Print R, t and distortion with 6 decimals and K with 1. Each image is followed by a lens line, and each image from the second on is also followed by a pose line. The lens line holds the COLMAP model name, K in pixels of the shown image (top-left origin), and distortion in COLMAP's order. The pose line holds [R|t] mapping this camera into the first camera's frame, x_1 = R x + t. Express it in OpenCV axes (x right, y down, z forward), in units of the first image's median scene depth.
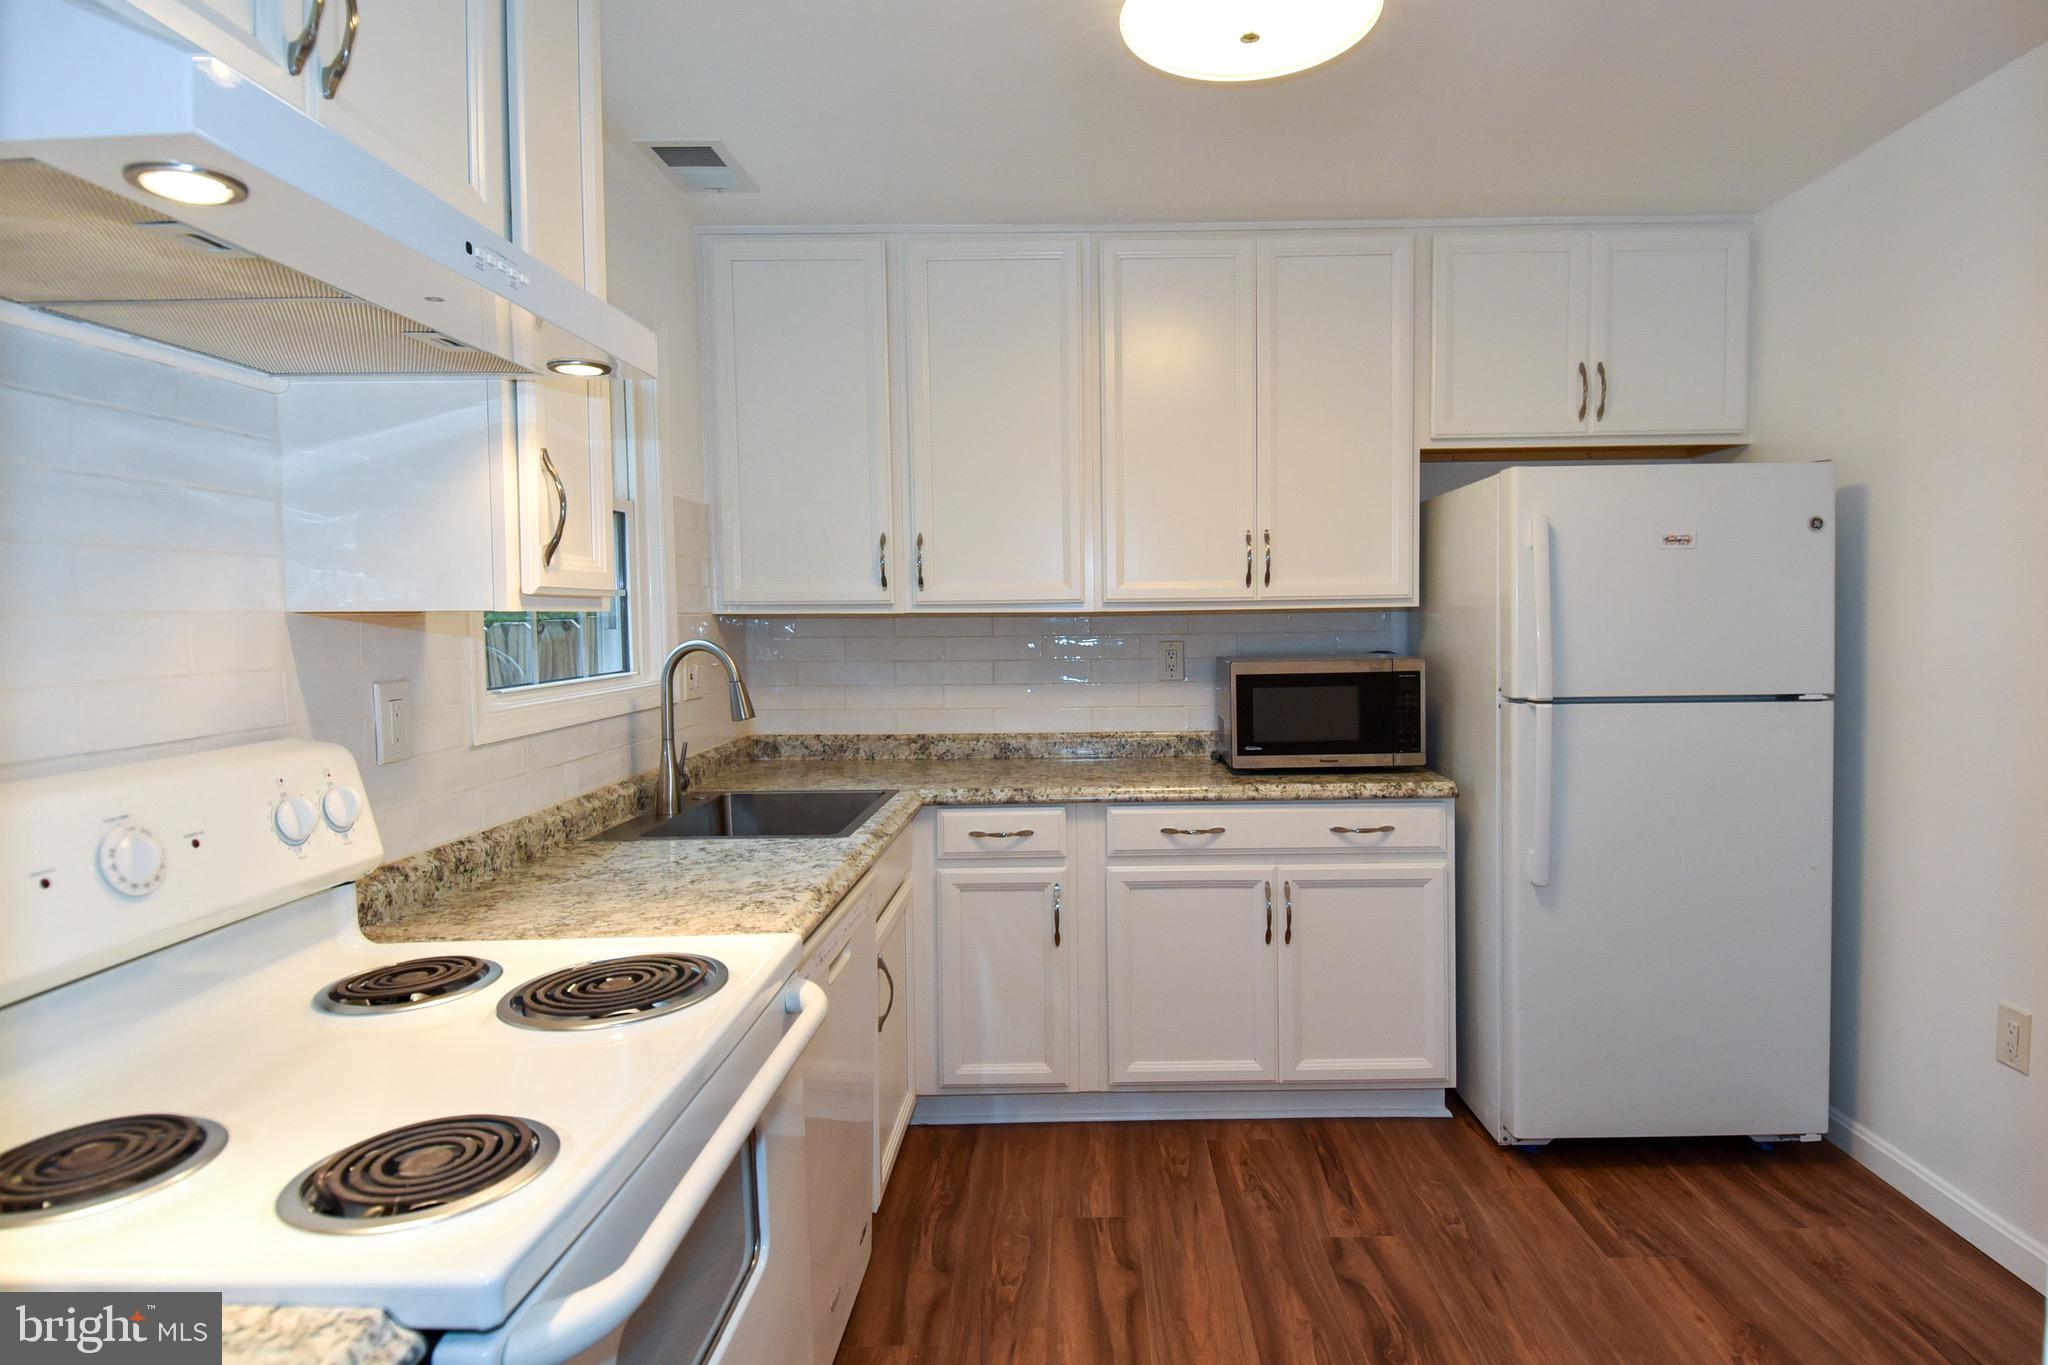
lens RADIAL K [[1076.5, 0, 1078.8], [0, 1076.5, 652.2], [0, 0, 1]] dist [0.057178, -0.064585]
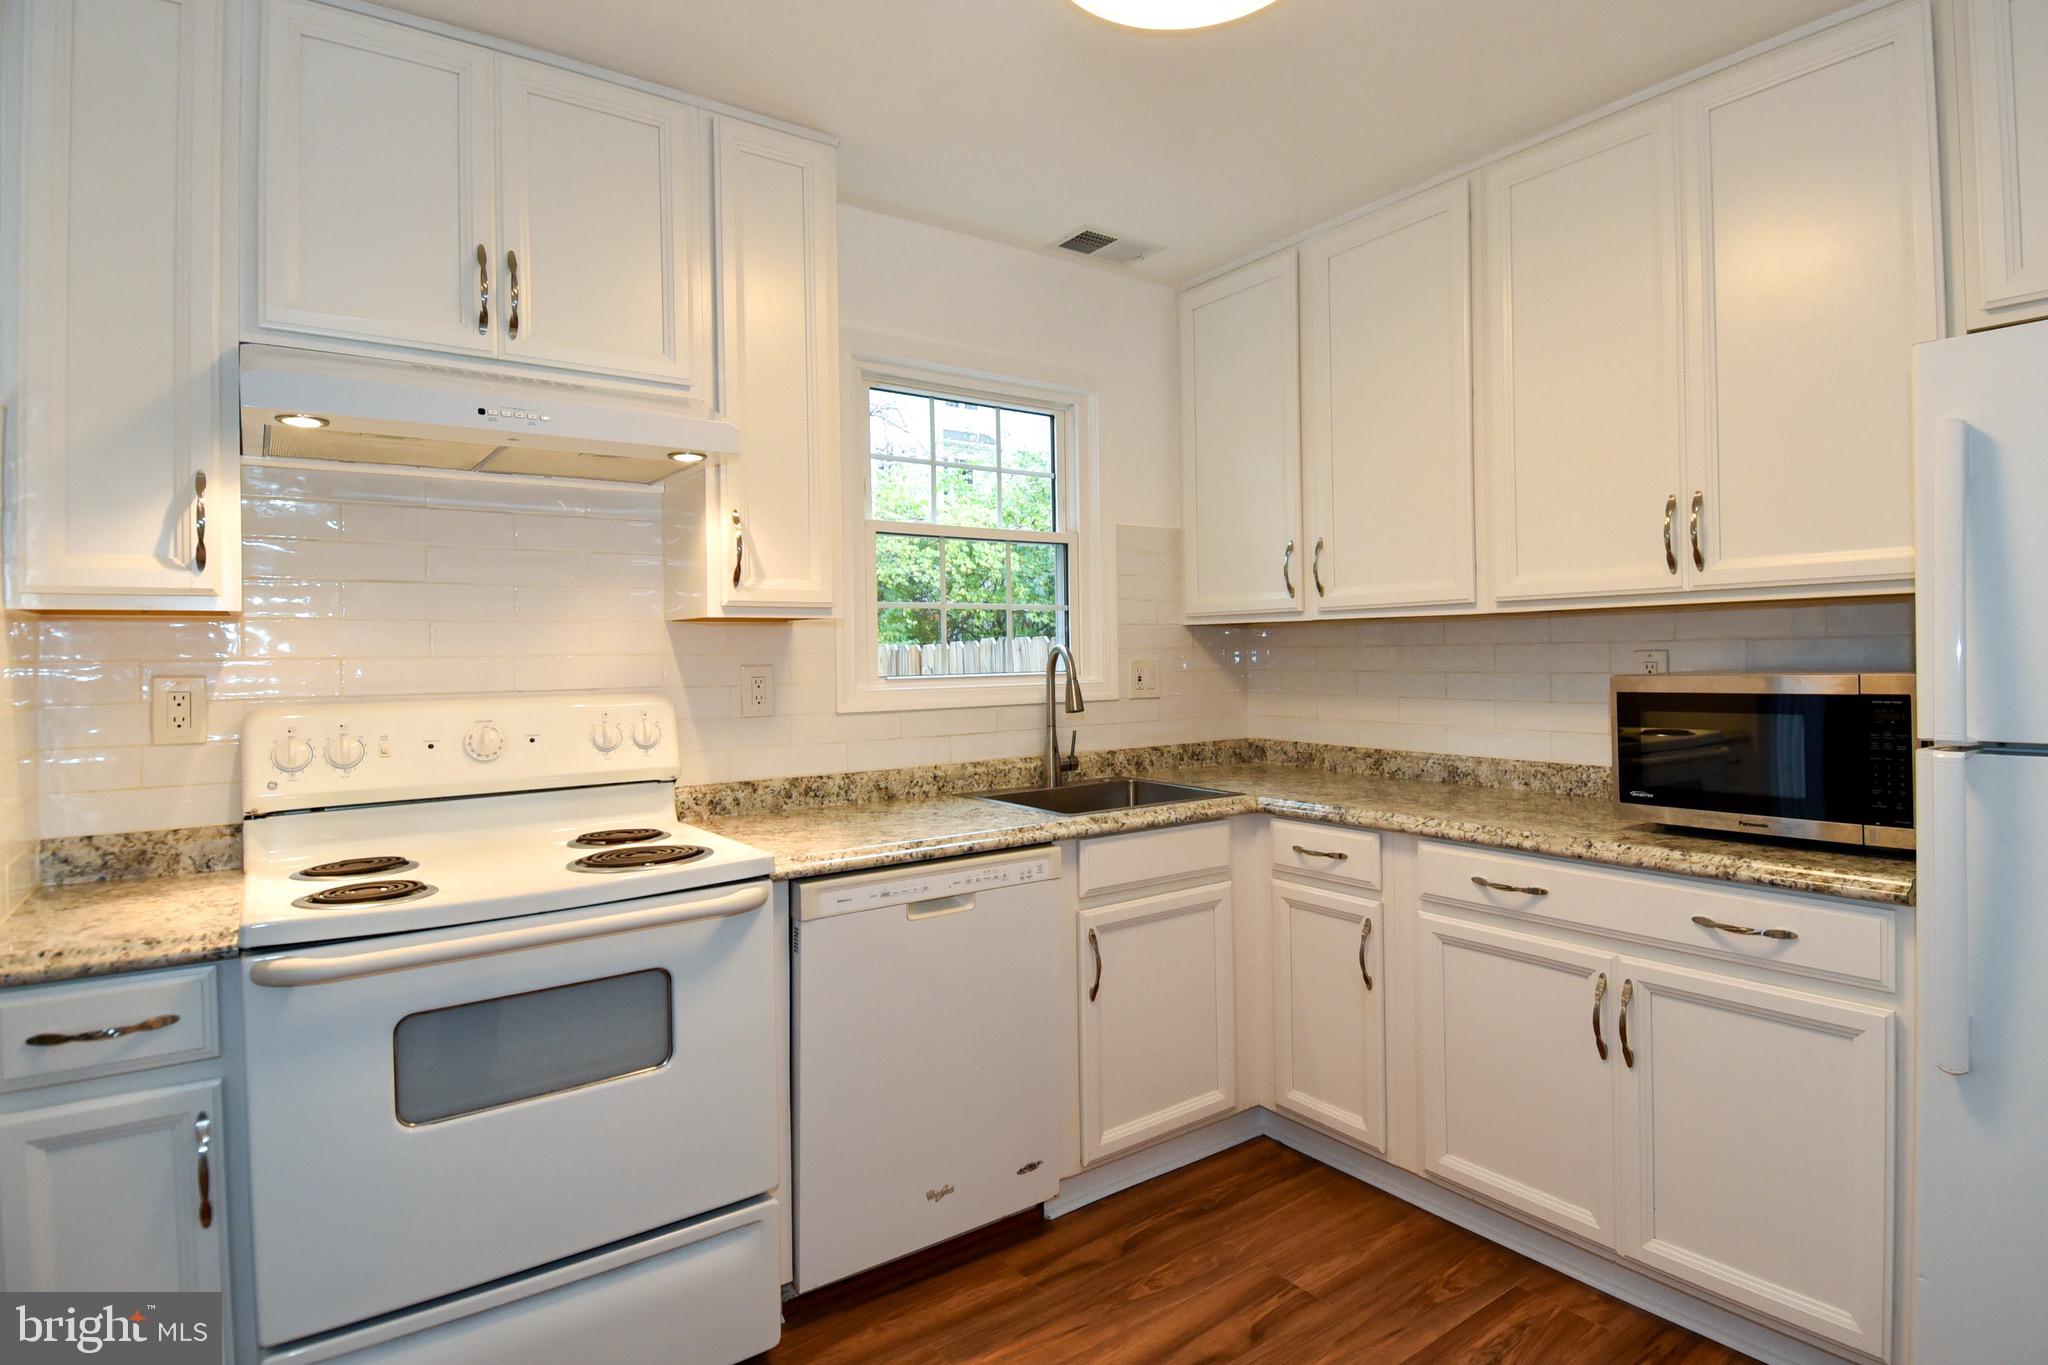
lens RADIAL K [[1076.5, 0, 1078.8], [0, 1076.5, 652.2], [0, 0, 1]] dist [0.057178, -0.064585]
pose [[0.599578, 0.001461, -0.800315, 0.551332], [-0.021204, 0.999676, -0.014060, 0.012357], [0.800036, 0.025400, 0.599415, 0.267181]]
